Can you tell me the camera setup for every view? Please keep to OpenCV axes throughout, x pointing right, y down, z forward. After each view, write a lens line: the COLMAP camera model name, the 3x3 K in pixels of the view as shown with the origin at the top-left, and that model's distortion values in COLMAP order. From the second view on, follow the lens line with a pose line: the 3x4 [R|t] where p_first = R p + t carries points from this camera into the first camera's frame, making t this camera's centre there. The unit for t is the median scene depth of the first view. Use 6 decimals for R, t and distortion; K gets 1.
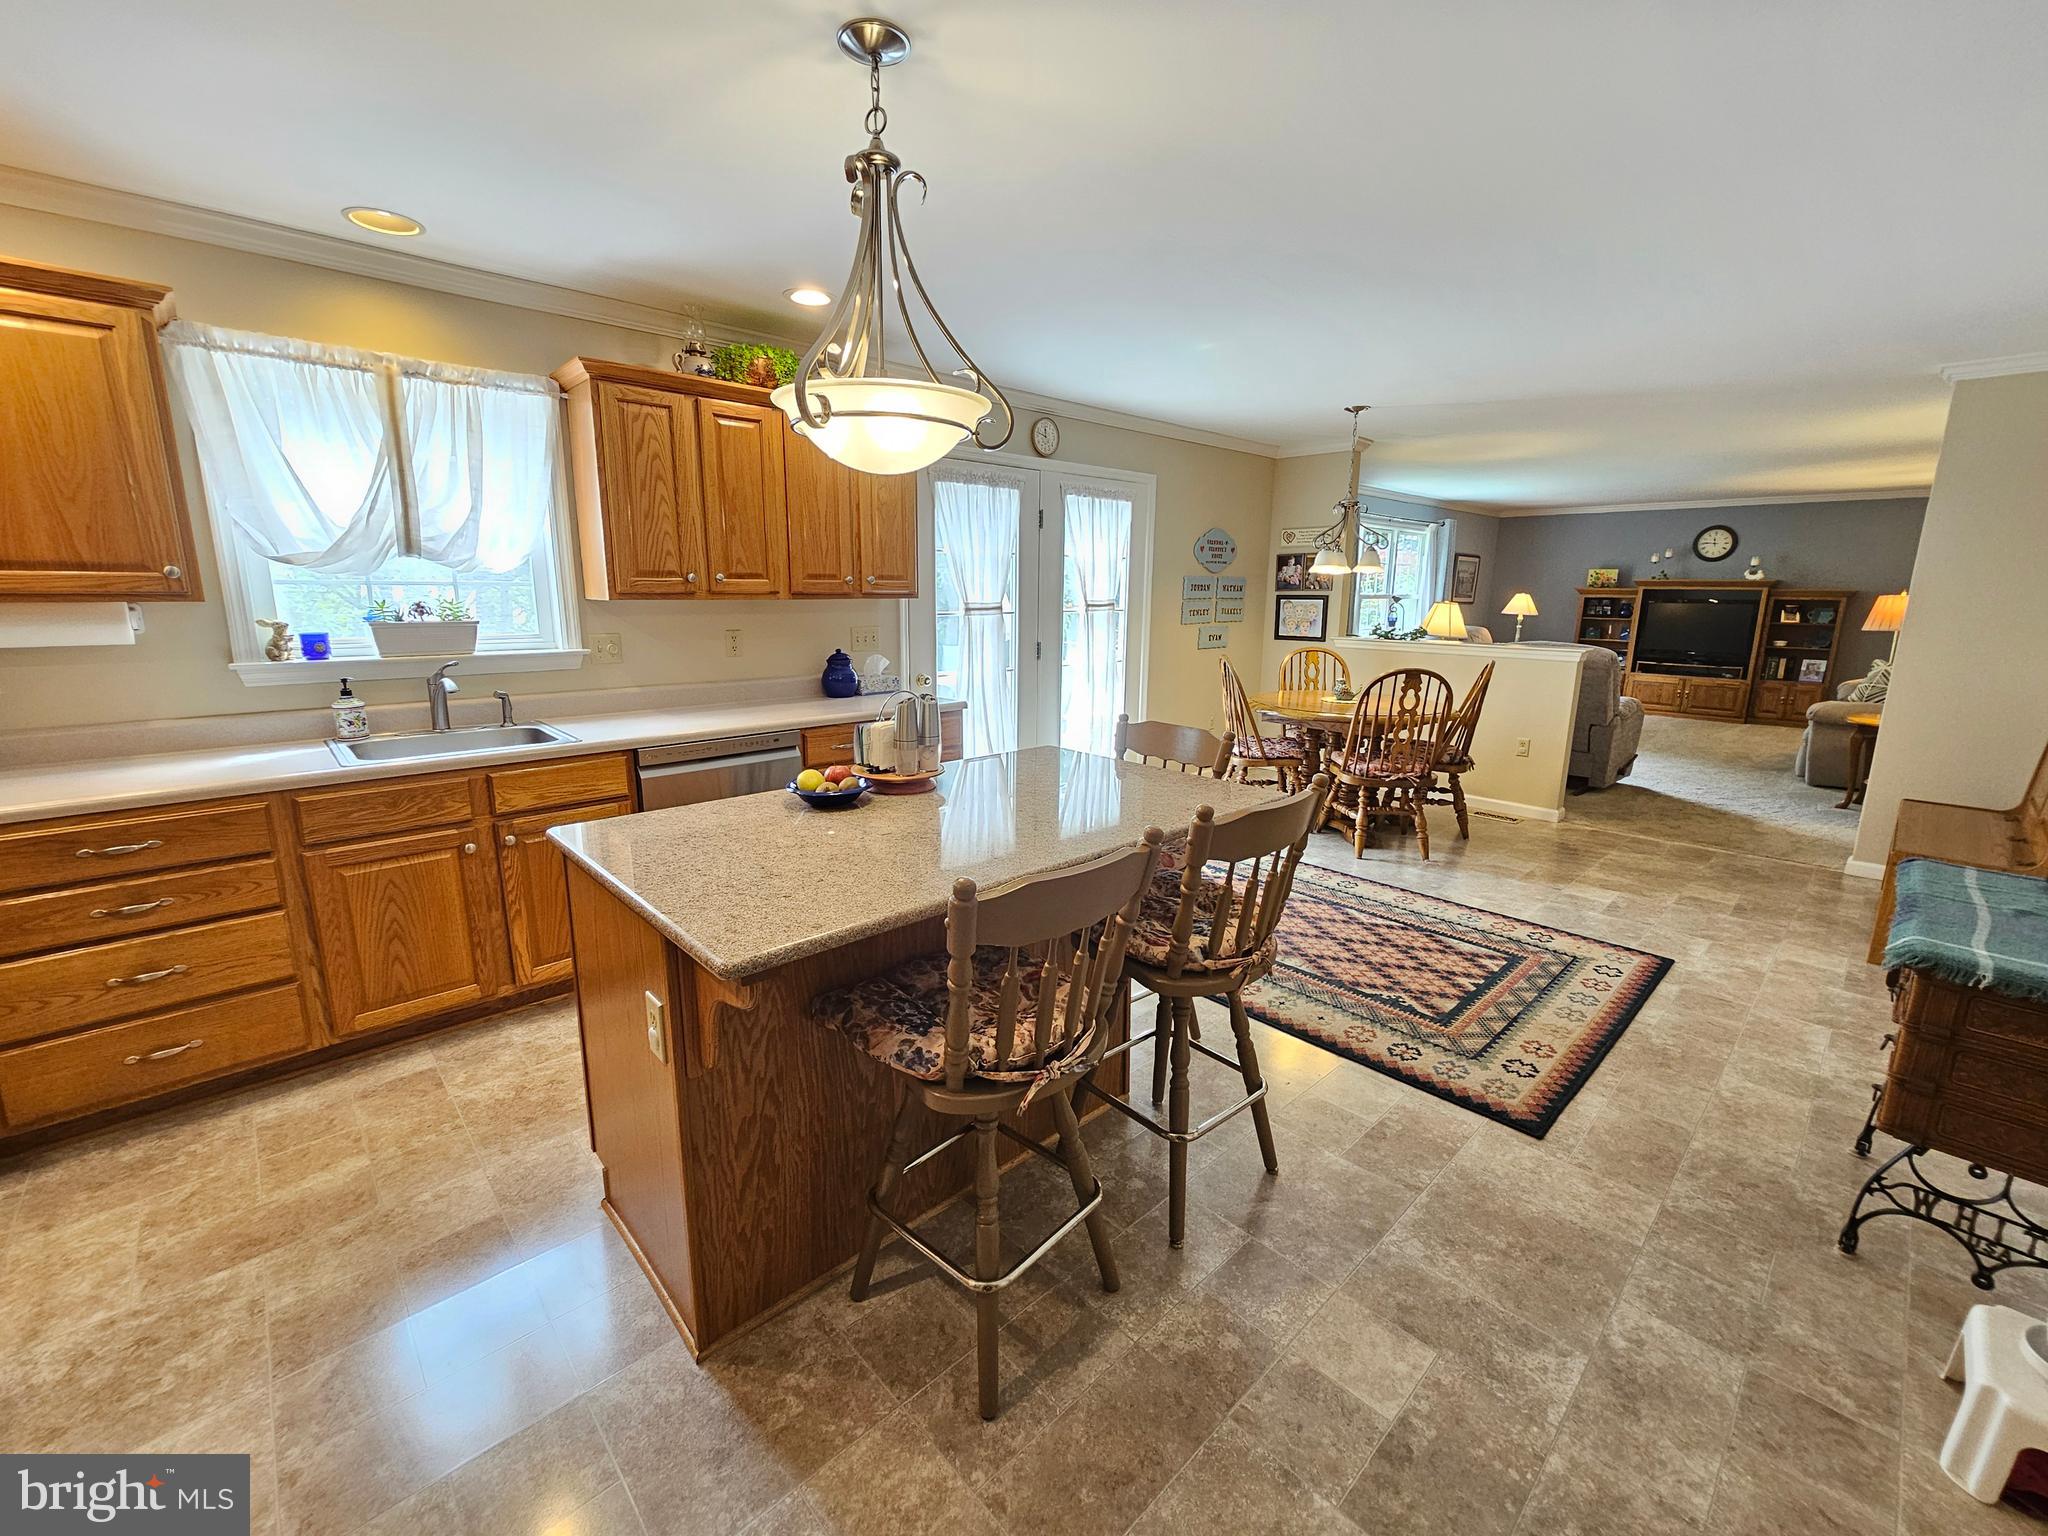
lens RADIAL K [[844.4, 0, 1029.5], [0, 844.4, 762.7], [0, 0, 1]] dist [-0.001925, 0.000182]
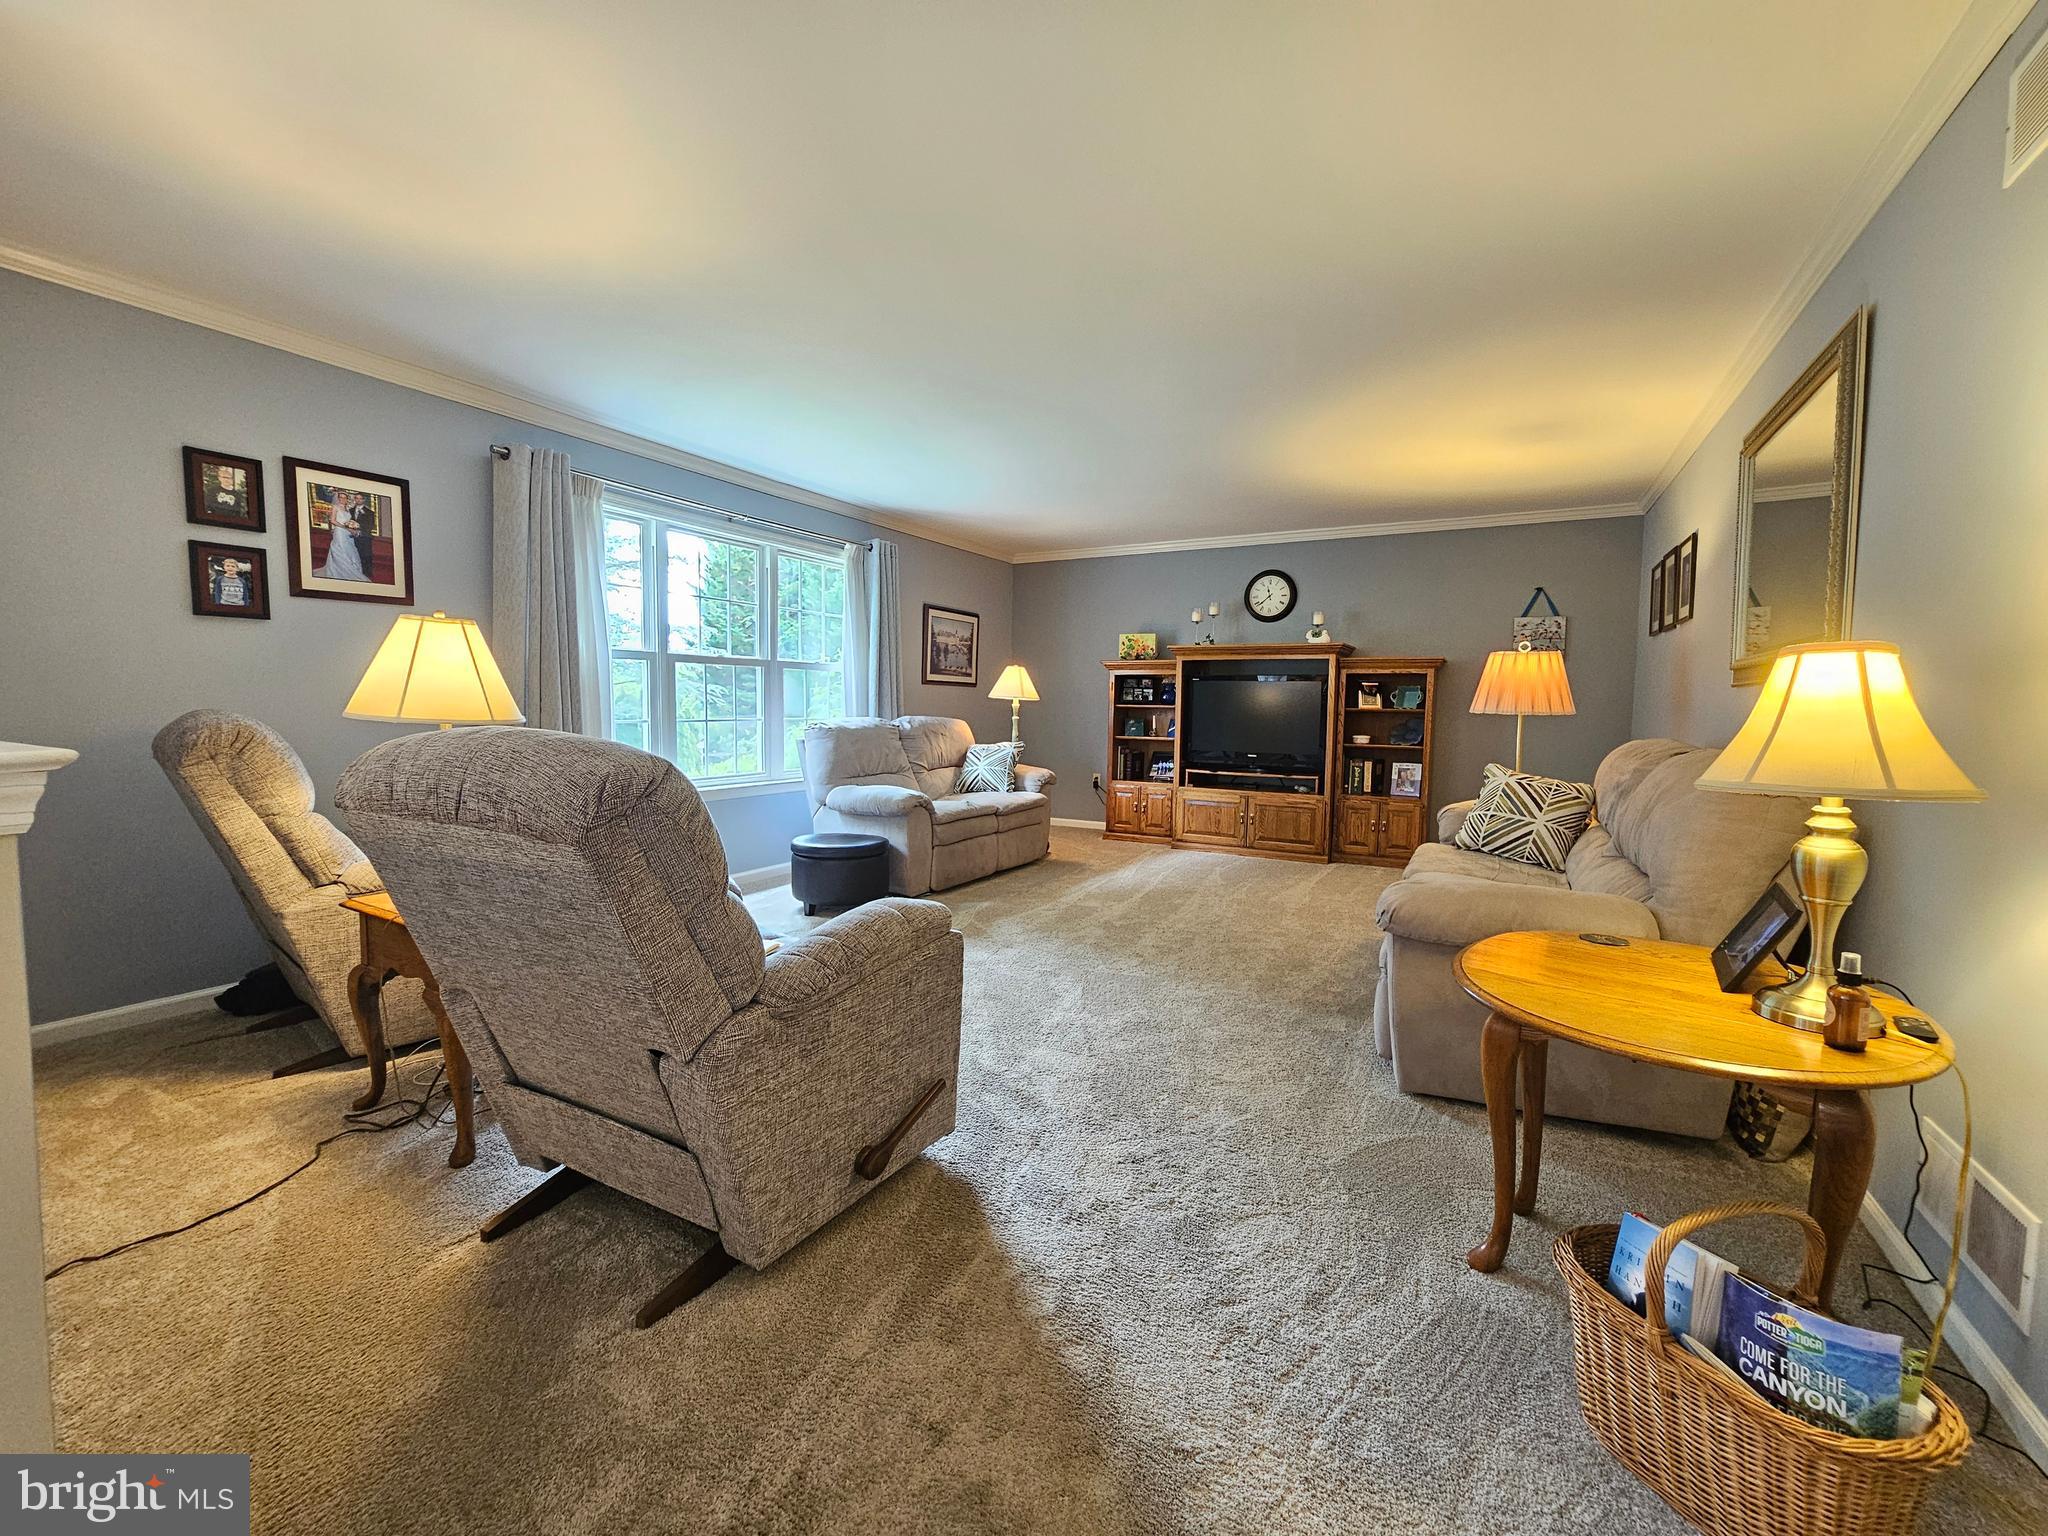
lens RADIAL K [[844.4, 0, 1029.5], [0, 844.4, 762.7], [0, 0, 1]] dist [-0.001925, 0.000182]
pose [[0.952696, -0.018668, 0.303352, 0.434914], [0.057050, 0.991354, -0.118162, -0.059224], [-0.298523, 0.129879, 0.945524, 0.447834]]
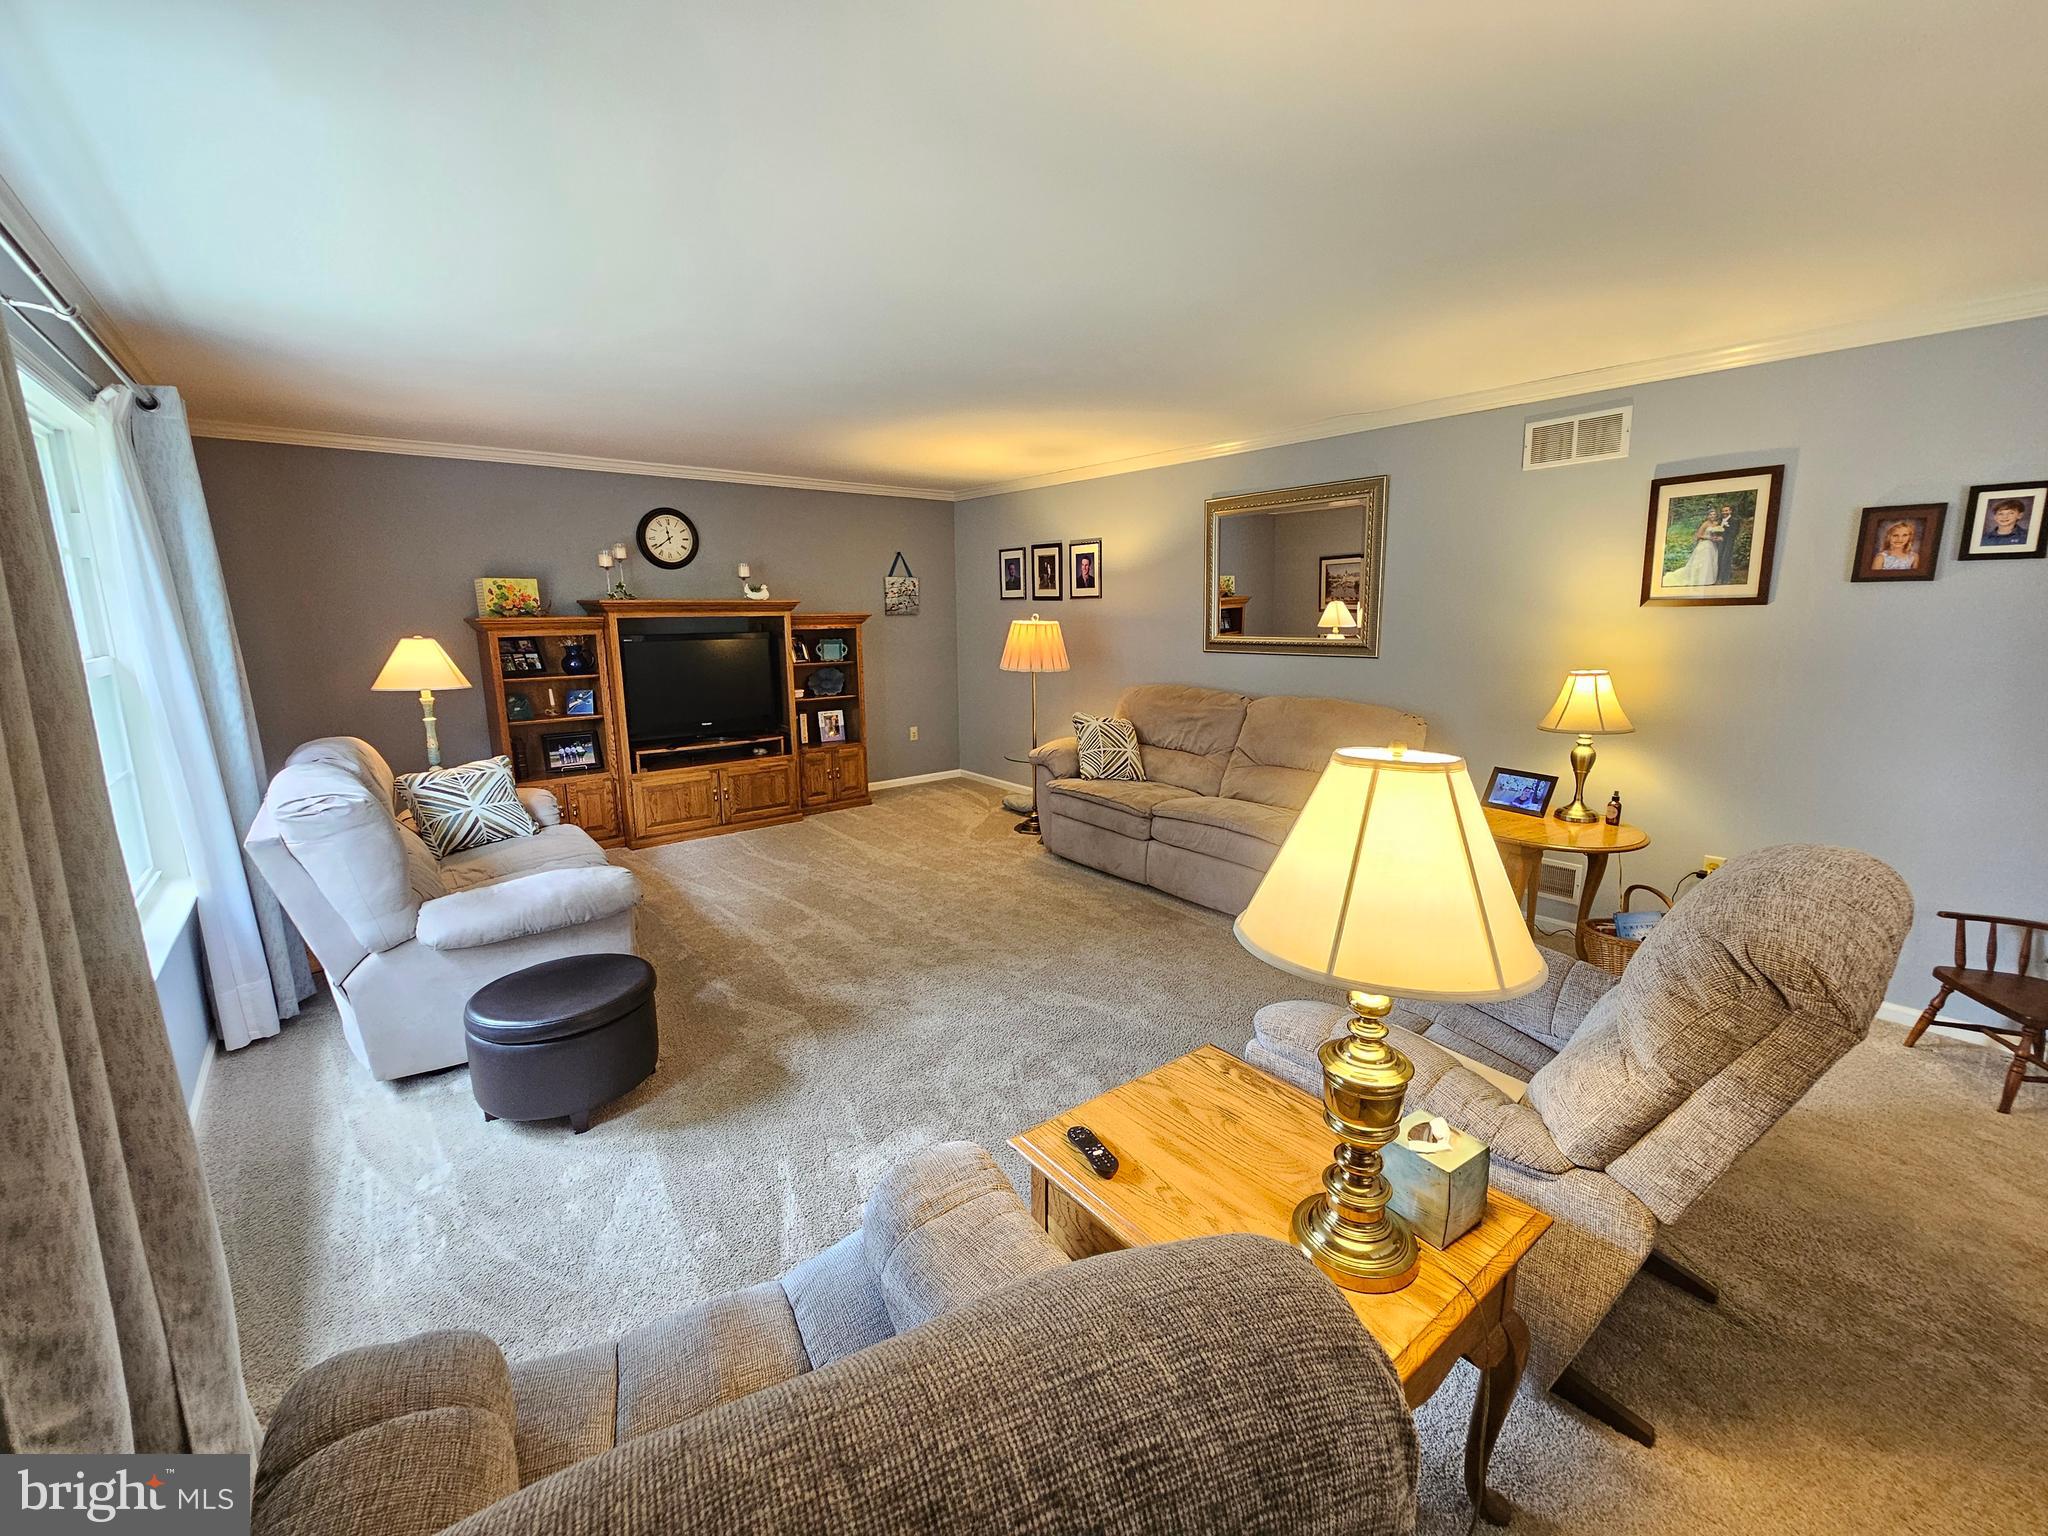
lens RADIAL K [[844.4, 0, 1029.5], [0, 844.4, 762.7], [0, 0, 1]] dist [-0.001925, 0.000182]
pose [[0.067273, -0.194471, 0.978599, 0.227521], [0.205875, 0.962419, 0.177103, -0.167349], [-0.976263, 0.189555, 0.104781, 0.747826]]
